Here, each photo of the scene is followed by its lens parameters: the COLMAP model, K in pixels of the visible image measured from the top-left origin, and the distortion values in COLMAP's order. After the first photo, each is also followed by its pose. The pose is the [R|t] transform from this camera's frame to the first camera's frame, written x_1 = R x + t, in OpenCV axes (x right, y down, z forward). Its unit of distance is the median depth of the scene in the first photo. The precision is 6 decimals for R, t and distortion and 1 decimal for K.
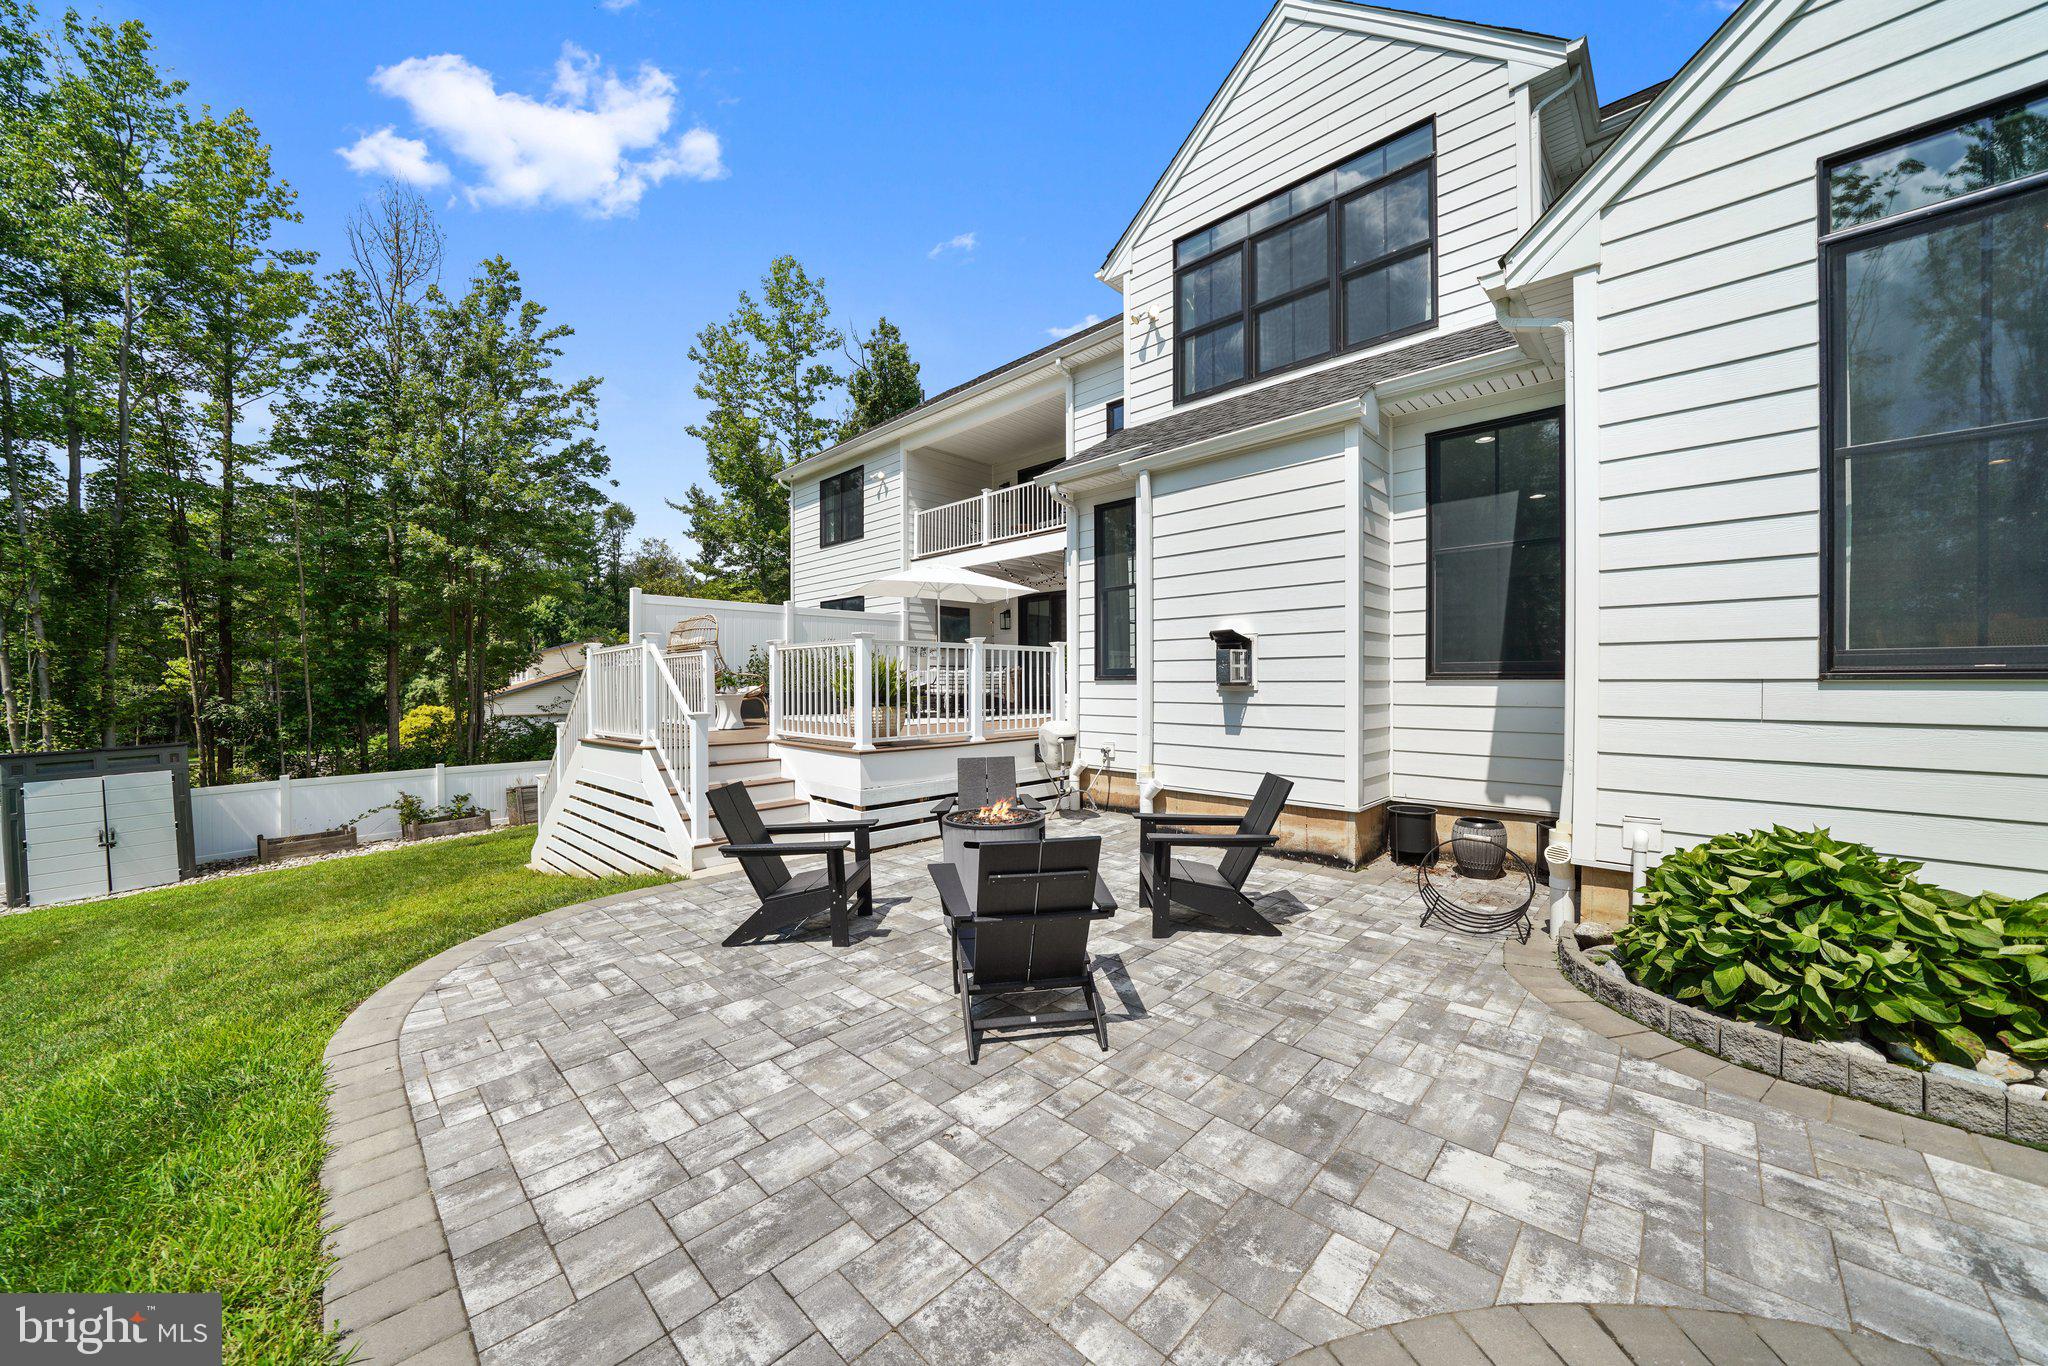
lens RADIAL K [[723.8, 0, 1024.0], [0, 723.8, 683.0], [0, 0, 1]] dist [-0.013649, 0.000006]
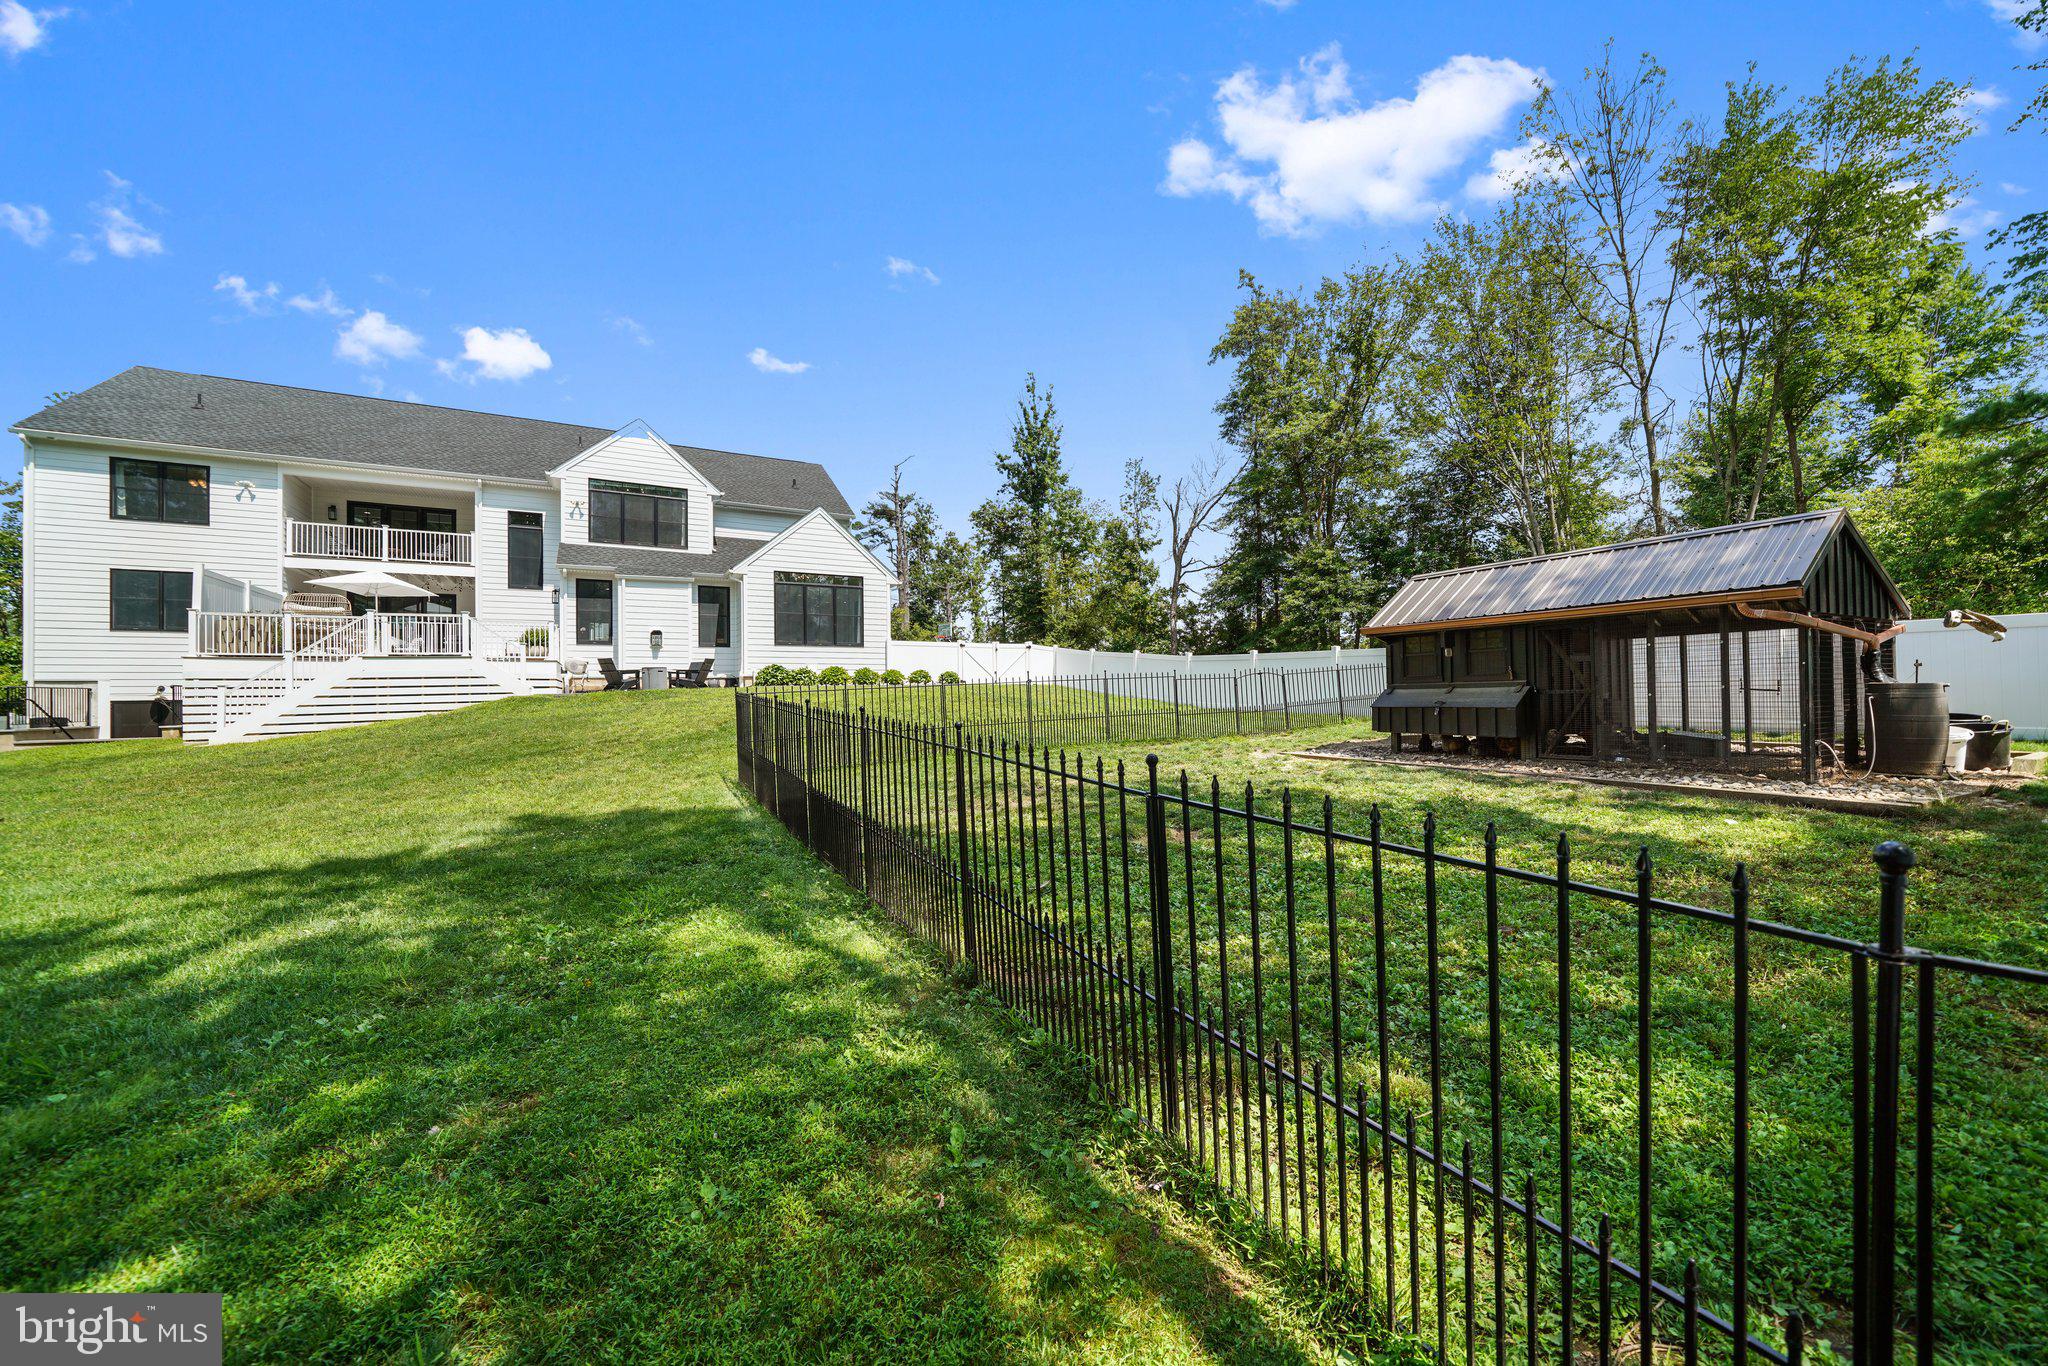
lens RADIAL K [[749.9, 0, 1024.0], [0, 749.9, 683.0], [0, 0, 1]] dist [-0.014477, 0.000088]
pose [[0.289222, 0.023288, 0.956979, -0.947404], [0.012848, 0.999520, -0.028206, 0.110182], [-0.957176, 0.020453, 0.288783, -0.630362]]
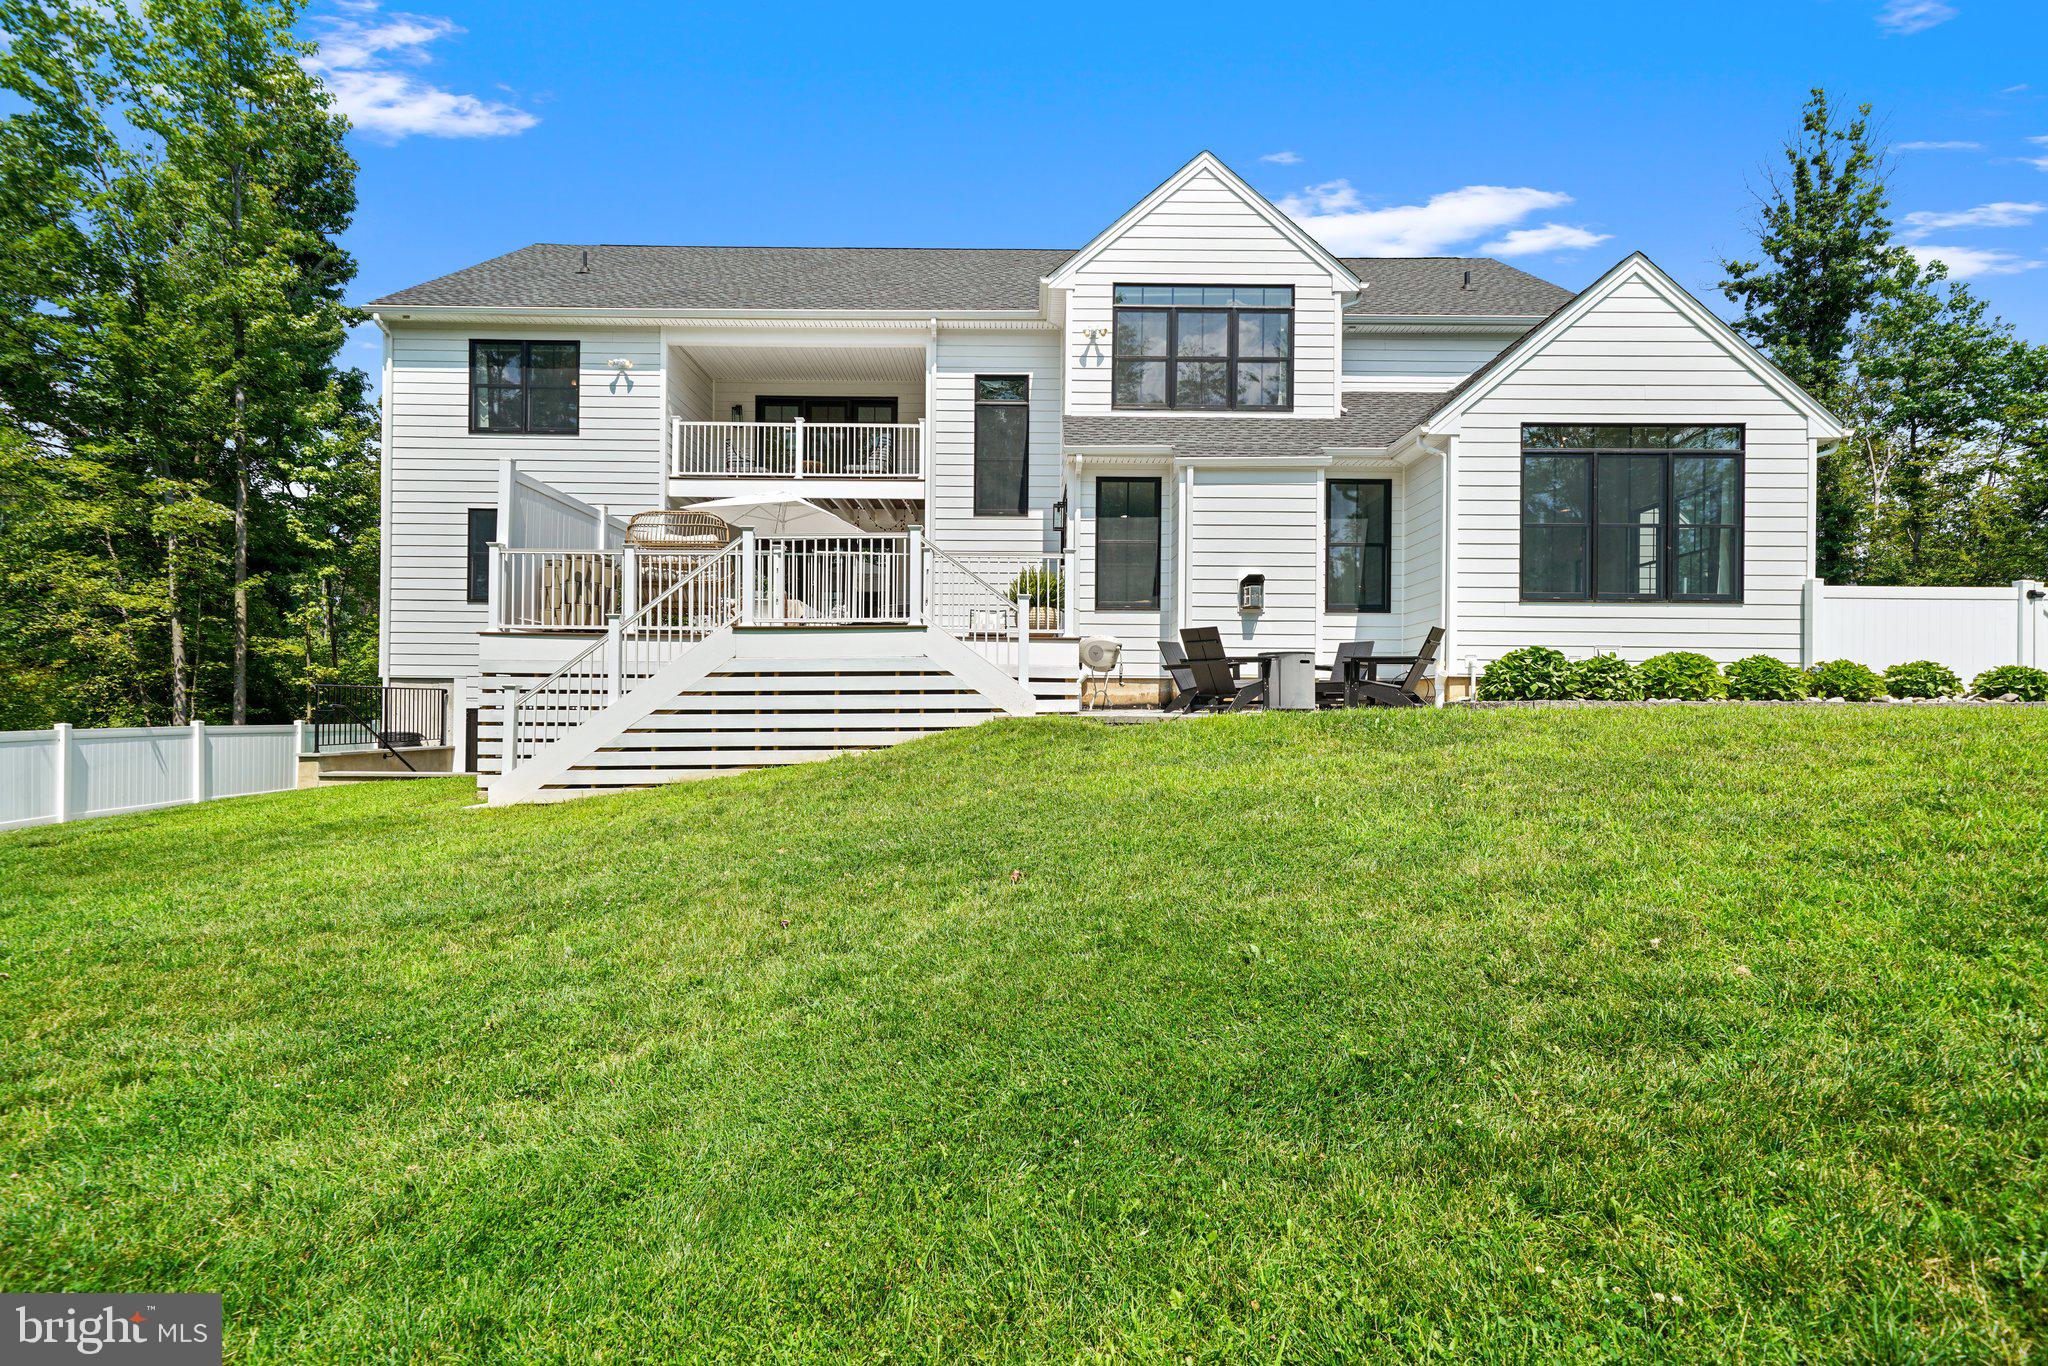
lens RADIAL K [[975.5, 0, 1036.8], [0, 975.5, 705.2], [0, 0, 1]] dist [0.048955, -0.067532]
pose [[0.719039, 0.020484, 0.694668, -0.559870], [-0.013587, 0.999789, -0.015417, 0.091847], [-0.694837, 0.001647, 0.719165, -0.092868]]
